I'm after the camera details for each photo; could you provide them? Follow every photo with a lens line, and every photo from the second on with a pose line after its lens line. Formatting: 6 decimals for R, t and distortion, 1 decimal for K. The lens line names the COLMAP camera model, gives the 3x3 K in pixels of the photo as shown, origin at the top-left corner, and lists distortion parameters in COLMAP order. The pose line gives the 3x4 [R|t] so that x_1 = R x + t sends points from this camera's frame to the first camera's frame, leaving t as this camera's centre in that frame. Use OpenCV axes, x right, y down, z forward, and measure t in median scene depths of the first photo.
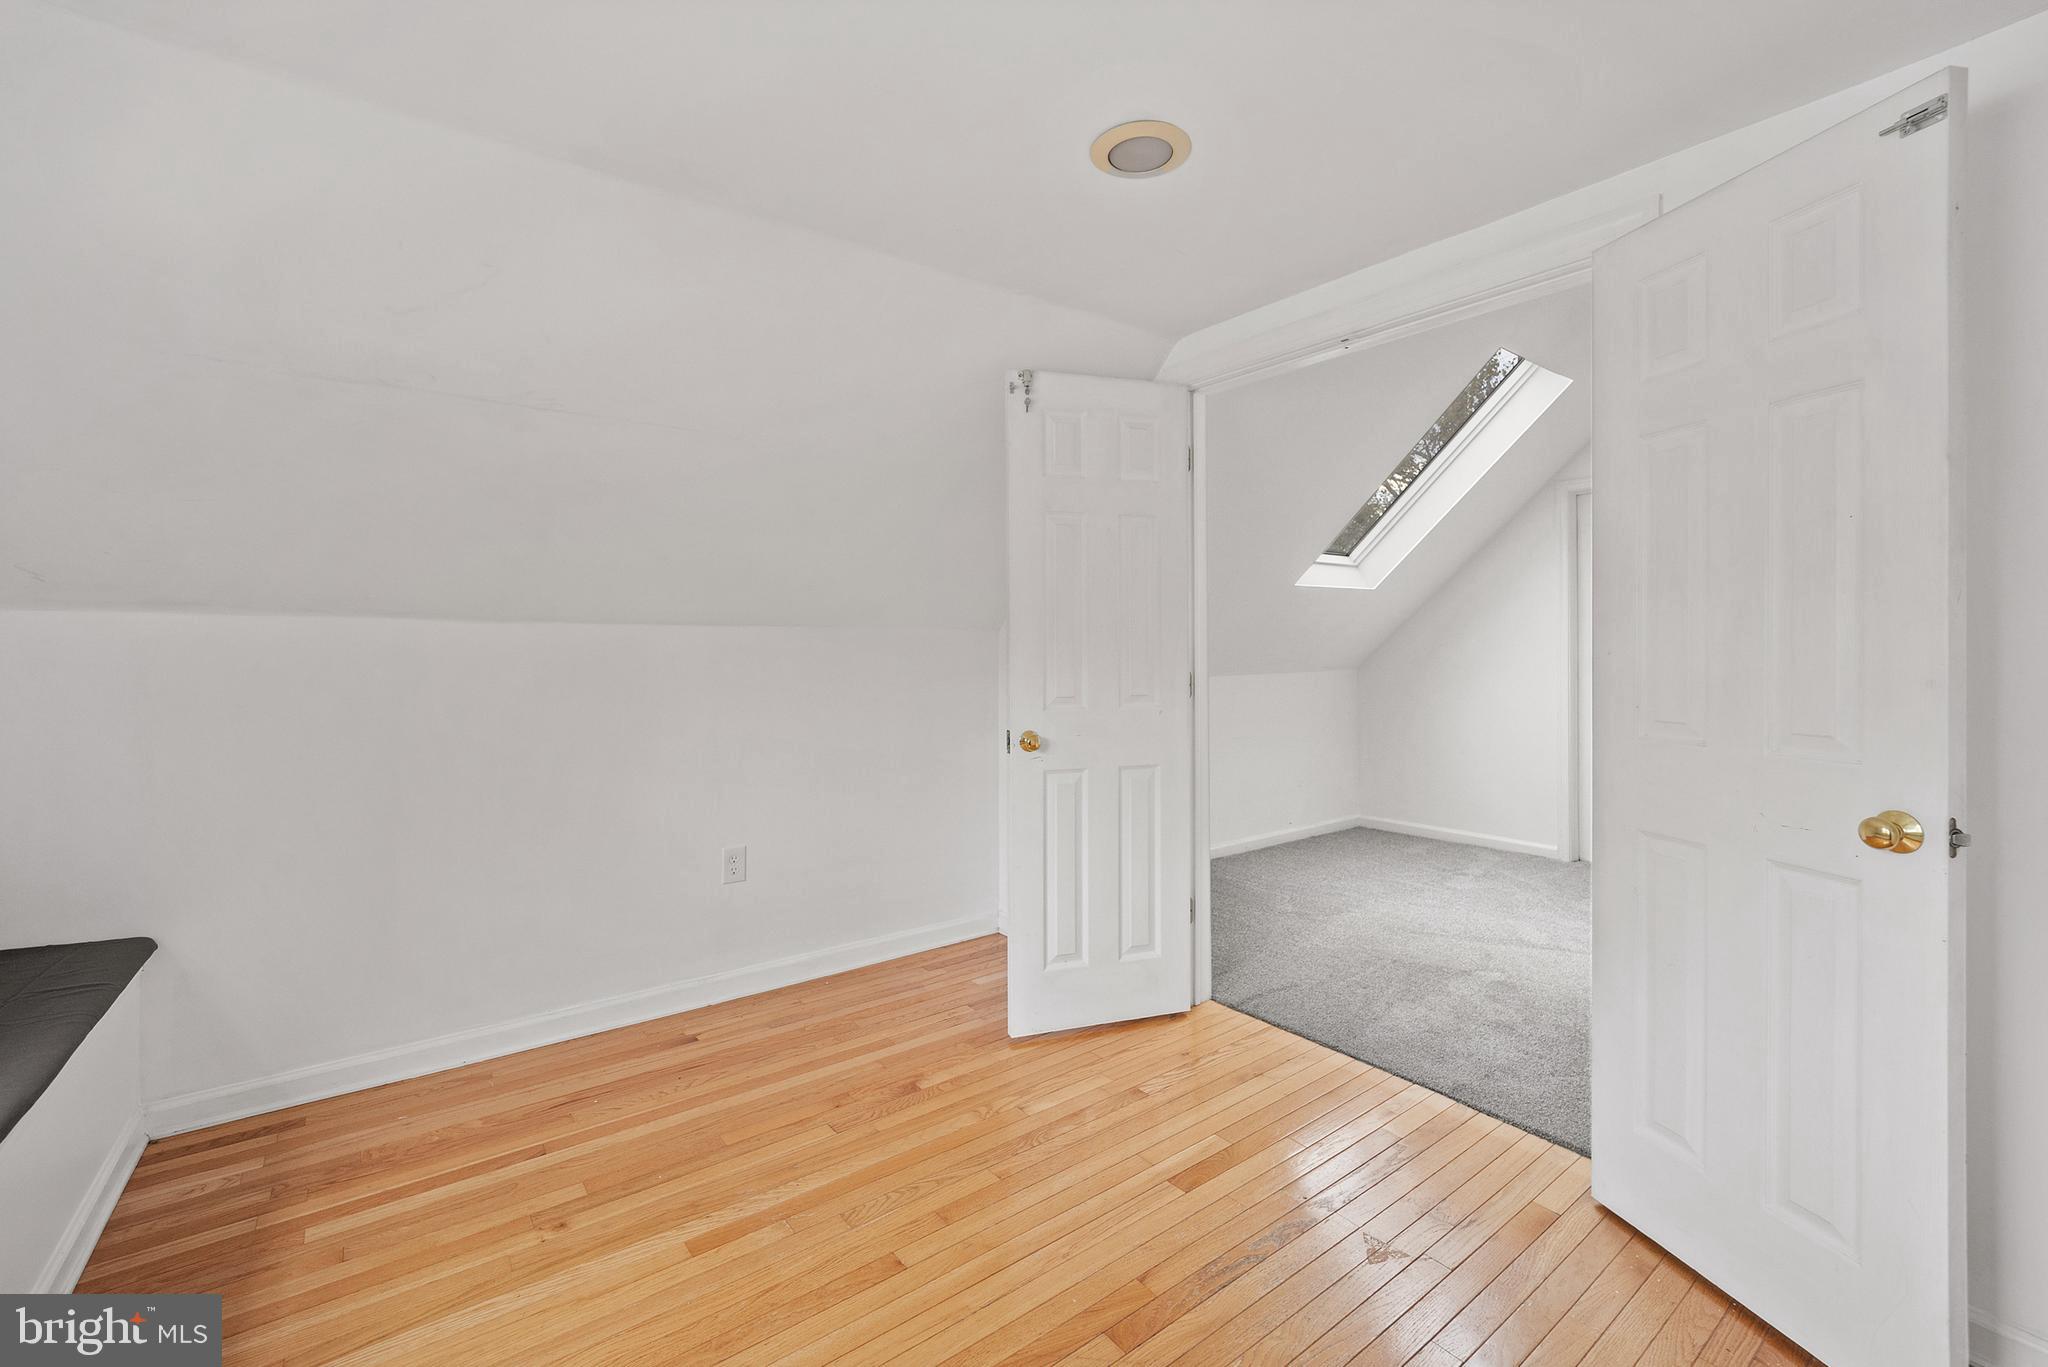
lens RADIAL K [[857.7, 0, 1009.3], [0, 857.7, 667.7], [0, 0, 1]] dist [-0.015281, -0.000268]
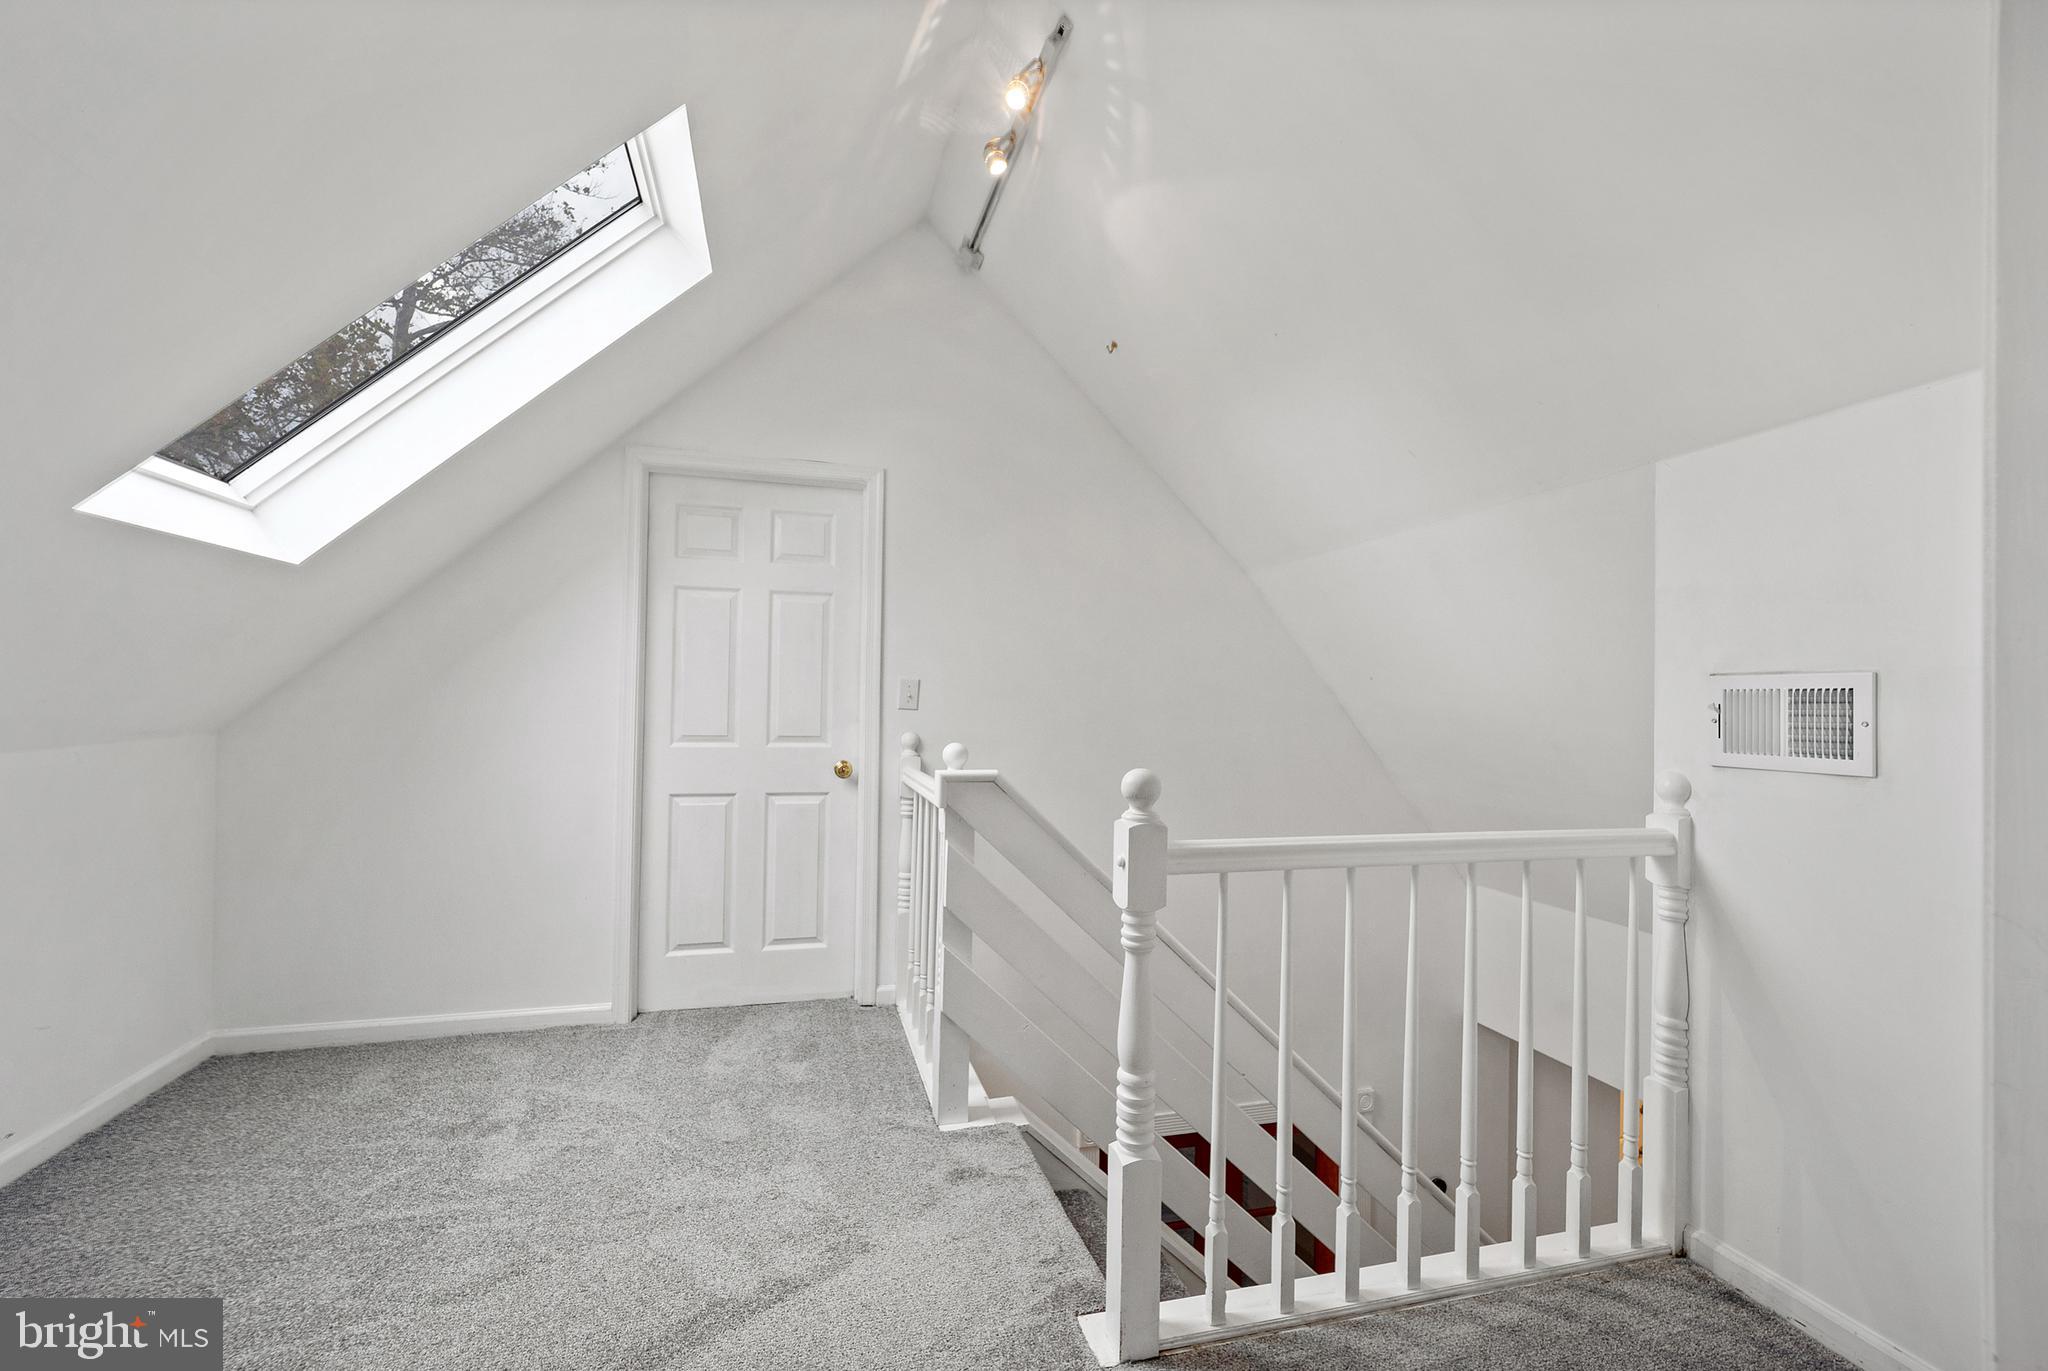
lens RADIAL K [[854.8, 0, 1024.0], [0, 854.8, 685.5], [0, 0, 1]] dist [-0.001790, -0.000240]
pose [[0.363141, 0.023398, 0.931440, 0.145731], [0.000962, 0.999675, -0.025487, -0.016265], [-0.931734, 0.010152, 0.363000, 0.478239]]
